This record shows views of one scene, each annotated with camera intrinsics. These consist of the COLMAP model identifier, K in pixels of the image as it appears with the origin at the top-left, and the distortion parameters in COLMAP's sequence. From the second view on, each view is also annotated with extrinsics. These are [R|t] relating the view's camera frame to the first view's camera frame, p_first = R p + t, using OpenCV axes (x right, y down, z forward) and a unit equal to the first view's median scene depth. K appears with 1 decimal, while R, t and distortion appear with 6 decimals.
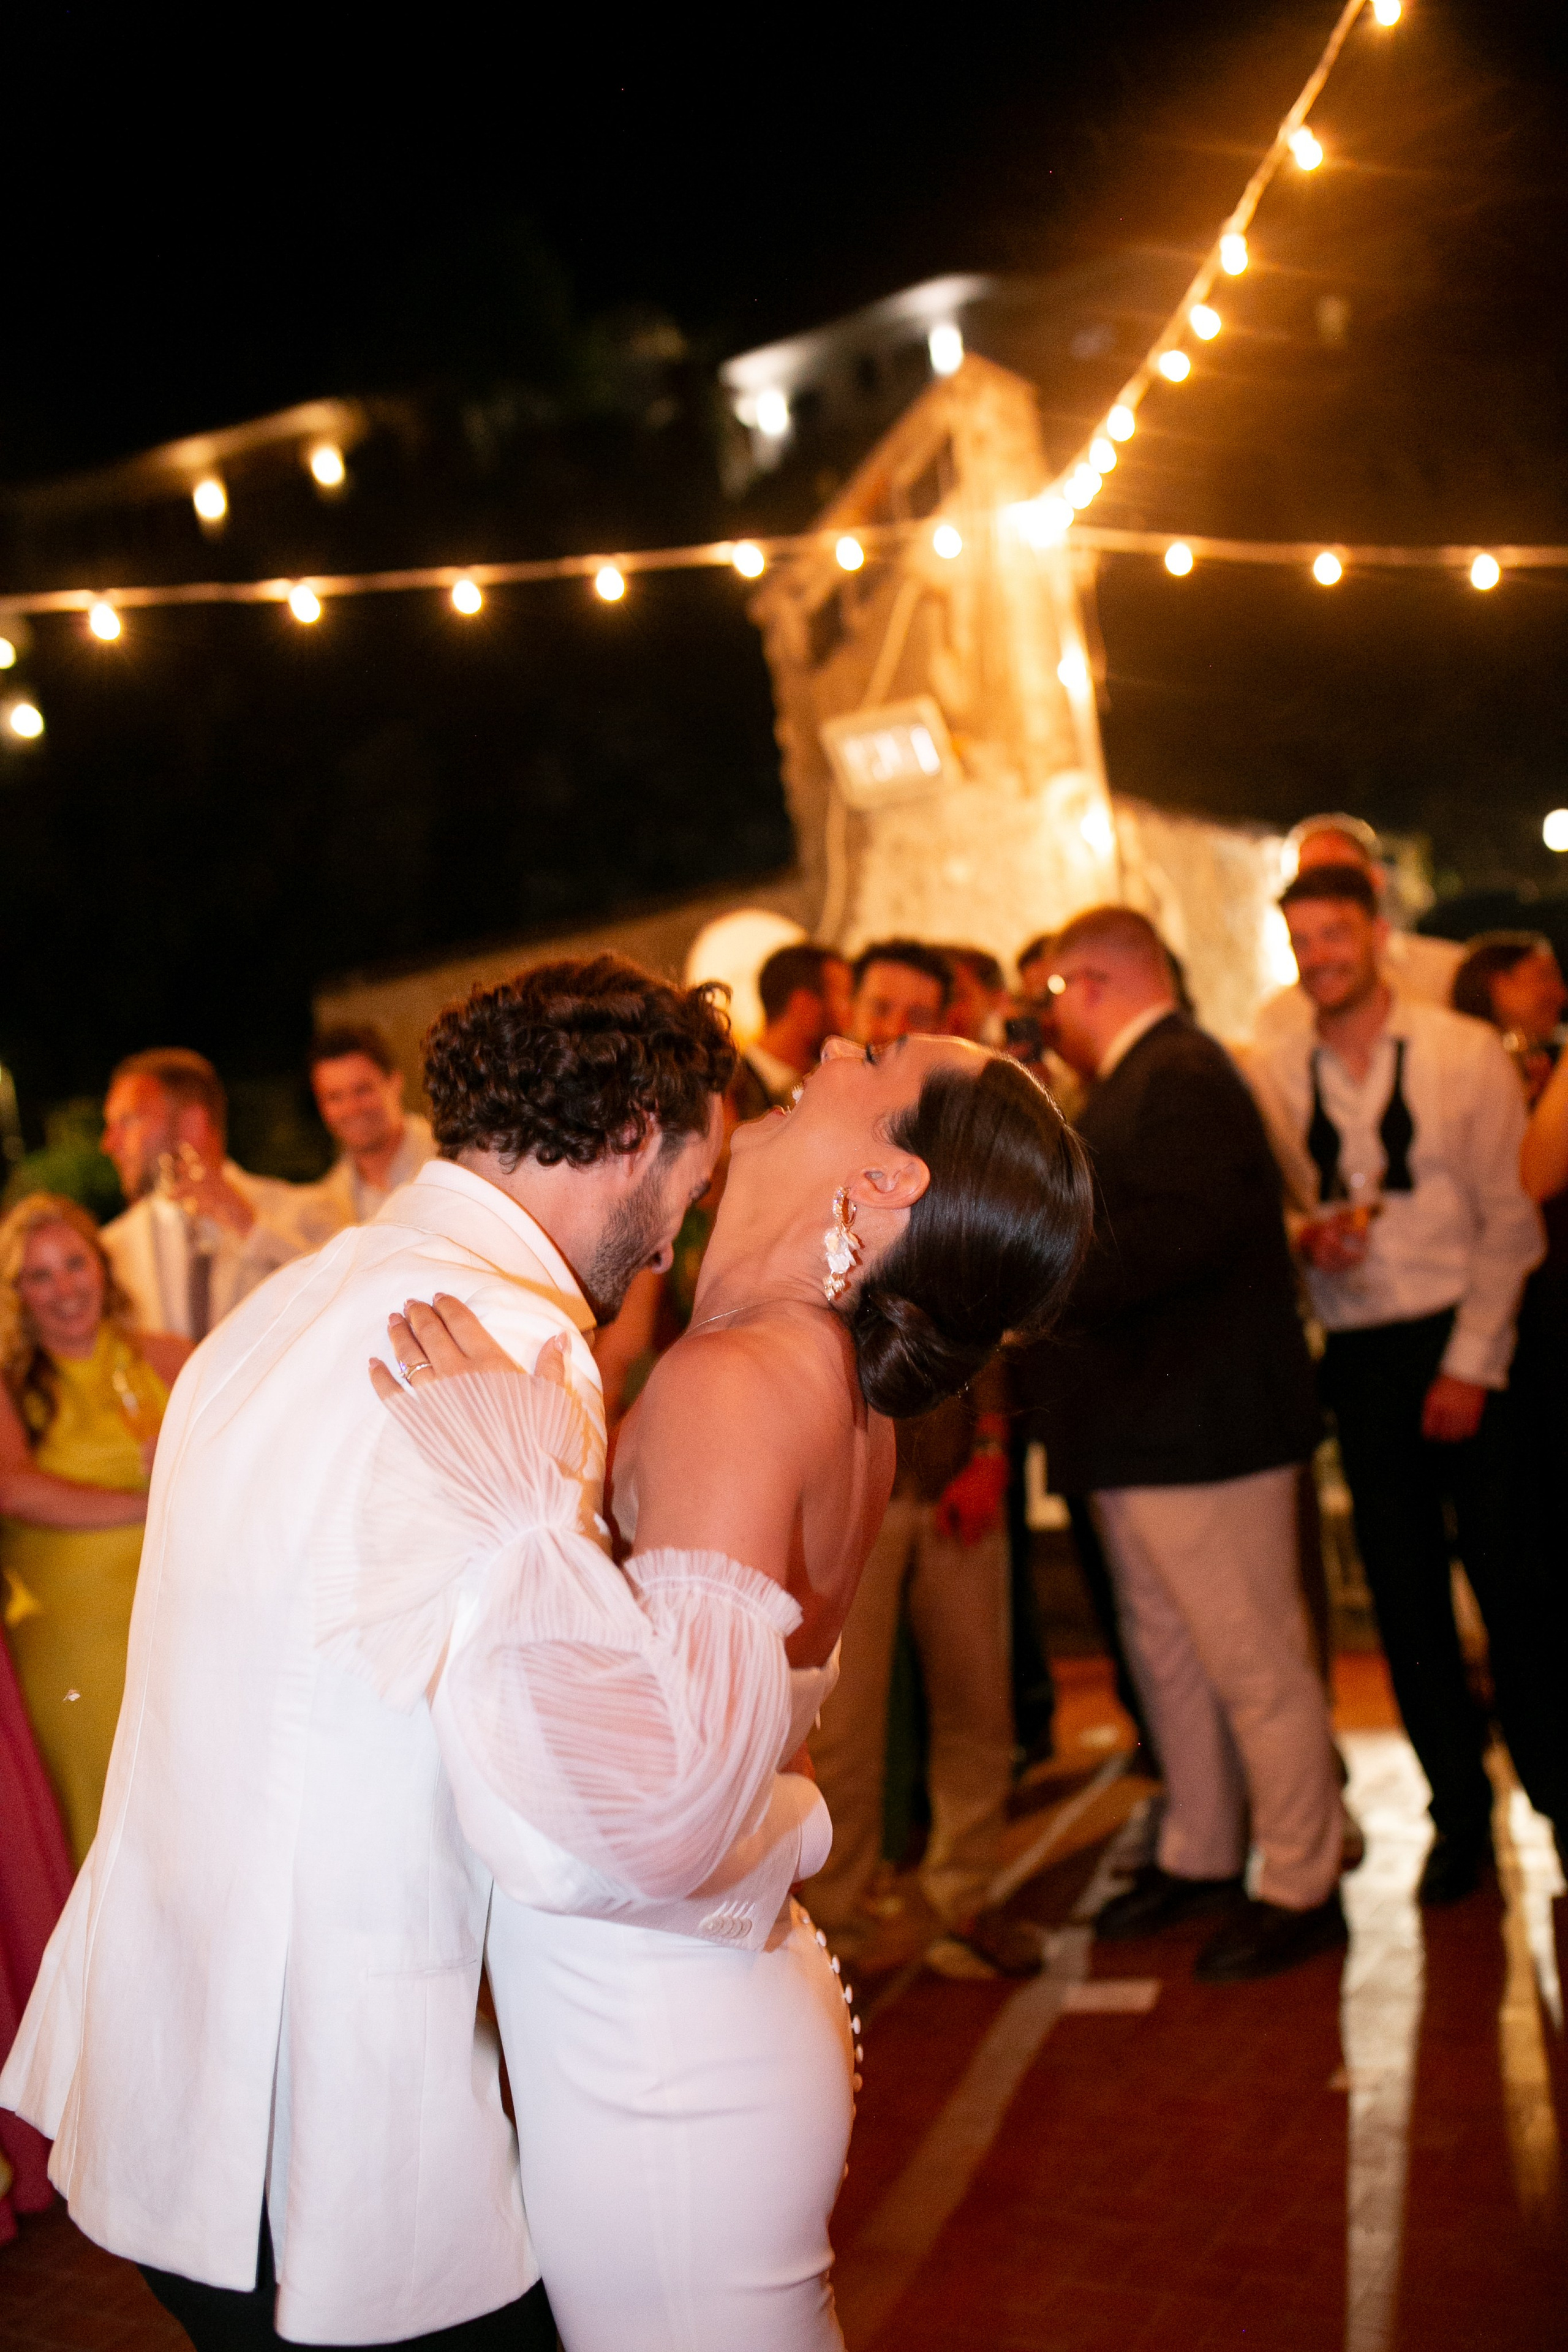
lens RADIAL K [[2307.4, 0, 800.1], [0, 2307.4, 1163.3], [0, 0, 1]] dist [-0.008804, 0.000000]
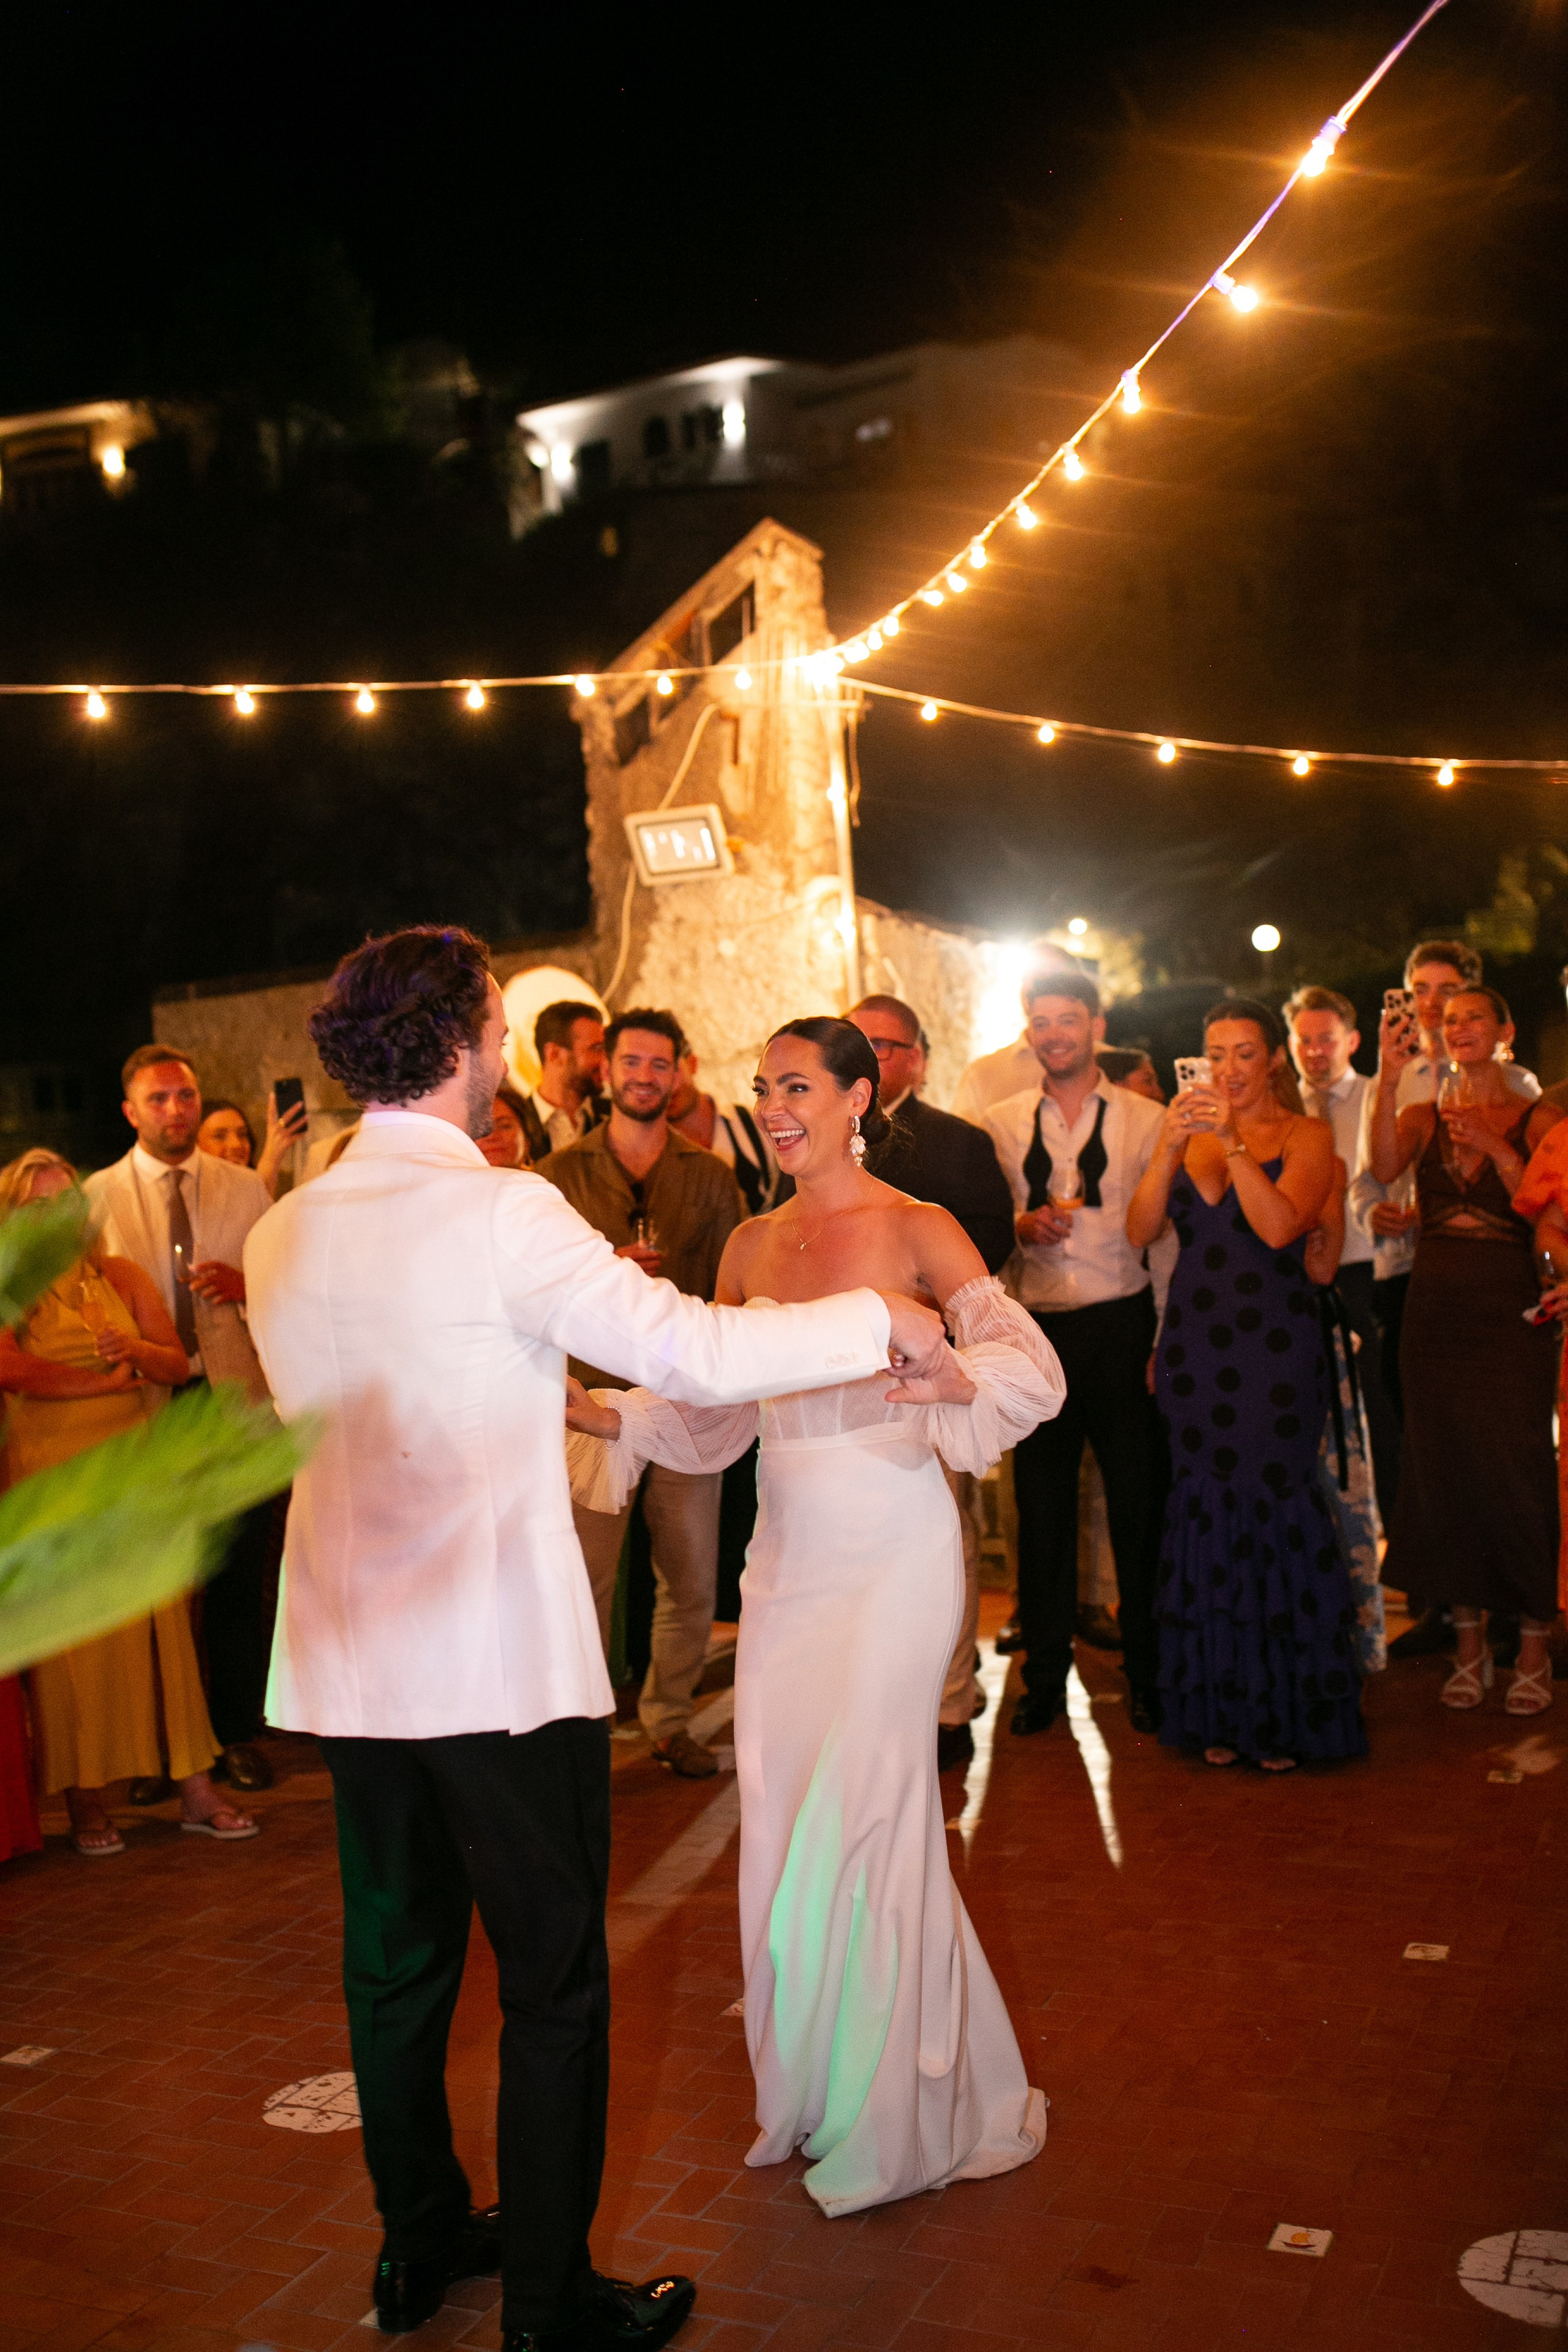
lens RADIAL K [[2307.4, 0, 780.2], [0, 2307.4, 1167.6], [0, 0, 1]] dist [-0.008804, 0.000000]
pose [[0.990300, 0.082602, 0.111723, -0.029607], [-0.080756, 0.996514, -0.020959, 0.010190], [-0.113065, 0.011734, 0.993518, -0.196803]]
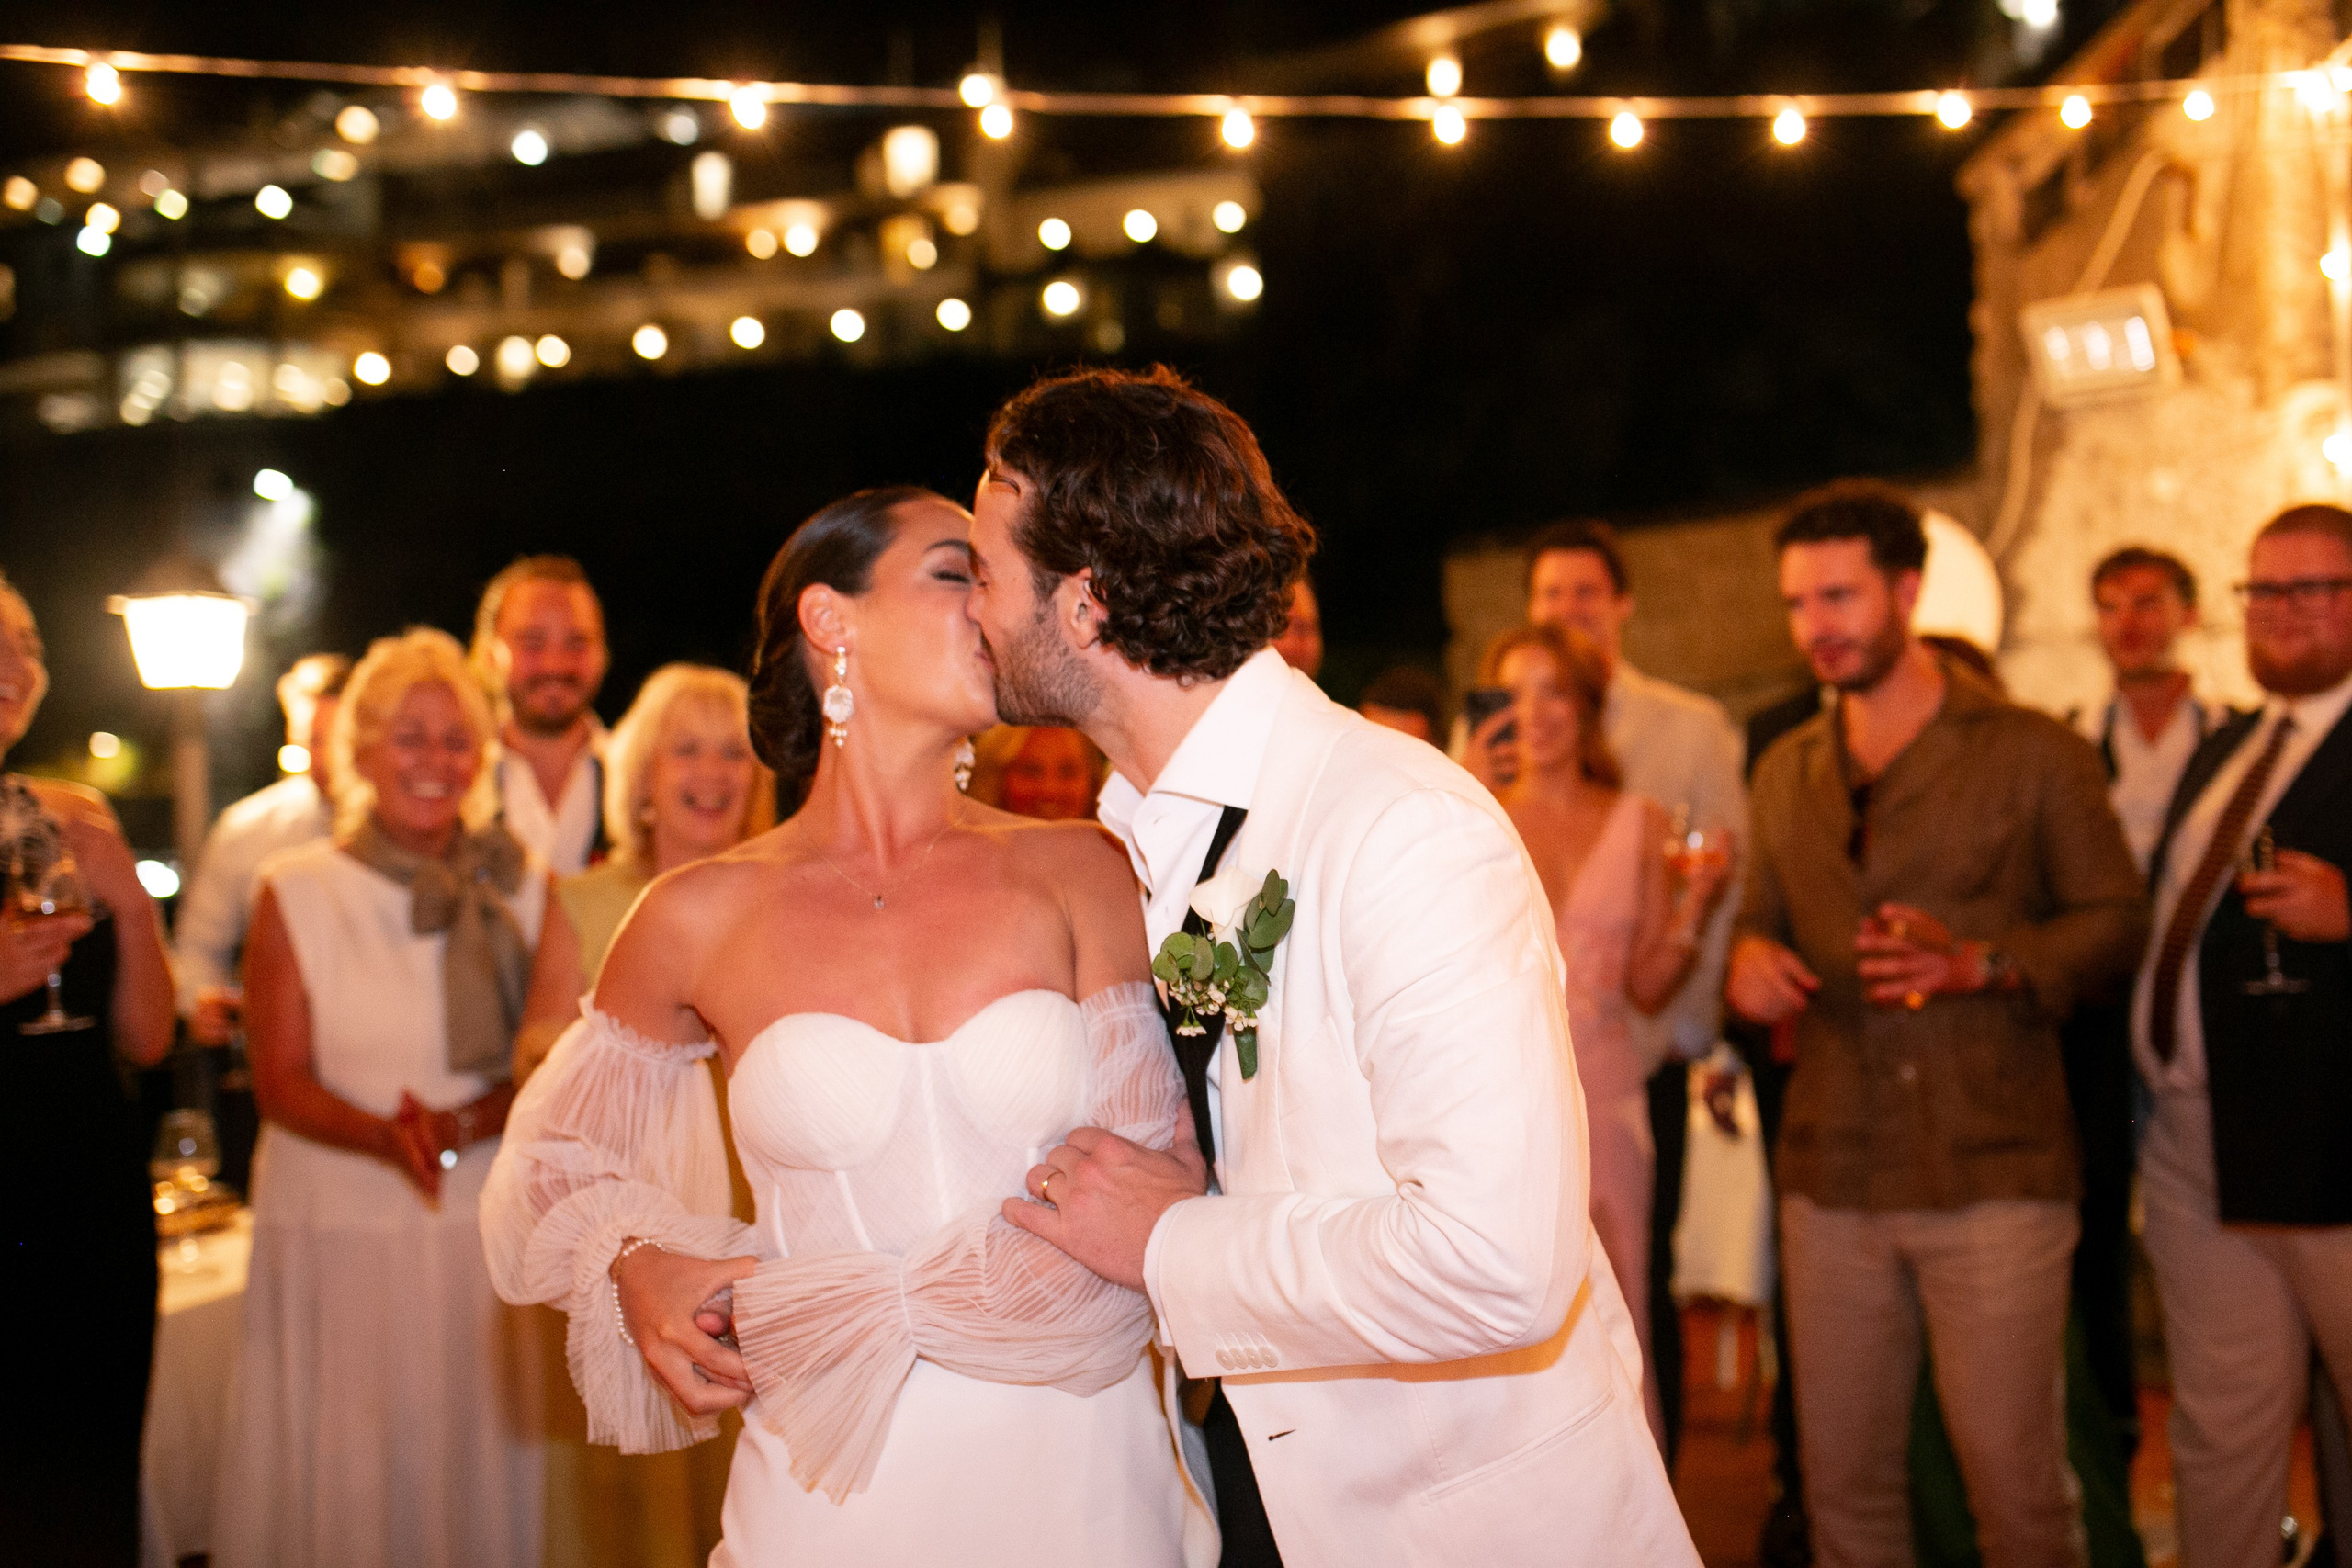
lens RADIAL K [[2307.1, 0, 1178.5], [0, 2307.1, 782.3], [0, 0, 1]] dist [-0.008804, 0.000000]
pose [[0.937453, 0.131313, -0.322396, 0.014916], [-0.127657, 0.991284, 0.032557, 0.005550], [0.323861, 0.010635, 0.946045, 0.048220]]
